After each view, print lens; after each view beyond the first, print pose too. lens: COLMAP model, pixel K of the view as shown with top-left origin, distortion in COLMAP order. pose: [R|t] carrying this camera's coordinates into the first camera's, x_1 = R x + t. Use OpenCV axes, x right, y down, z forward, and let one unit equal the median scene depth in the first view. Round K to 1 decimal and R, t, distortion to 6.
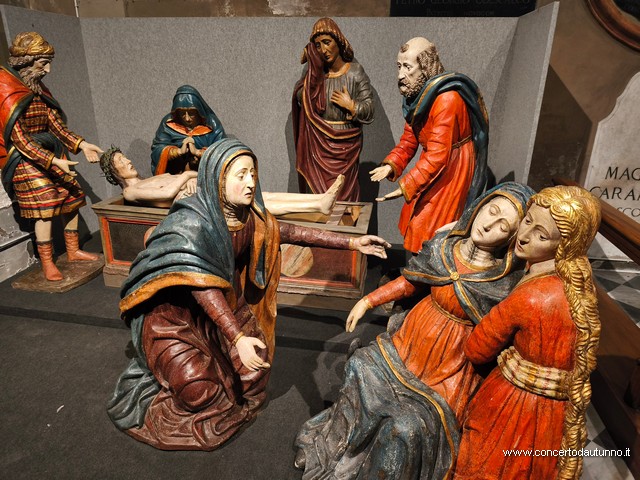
lens RADIAL K [[443.6, 0, 321.9], [0, 443.6, 242.9], [0, 0, 1]] dist [0.014524, -0.033812]
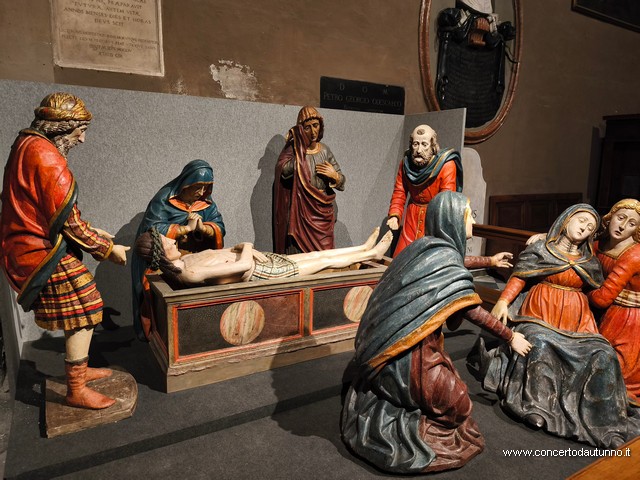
lens RADIAL K [[443.6, 0, 319.4], [0, 443.6, 246.0], [0, 0, 1]] dist [0.014524, -0.033812]
pose [[0.760512, -0.122073, 0.637746, -1.144058], [0.231335, 0.968660, -0.090453, -0.040289], [-0.606718, 0.216324, 0.764917, 0.224264]]
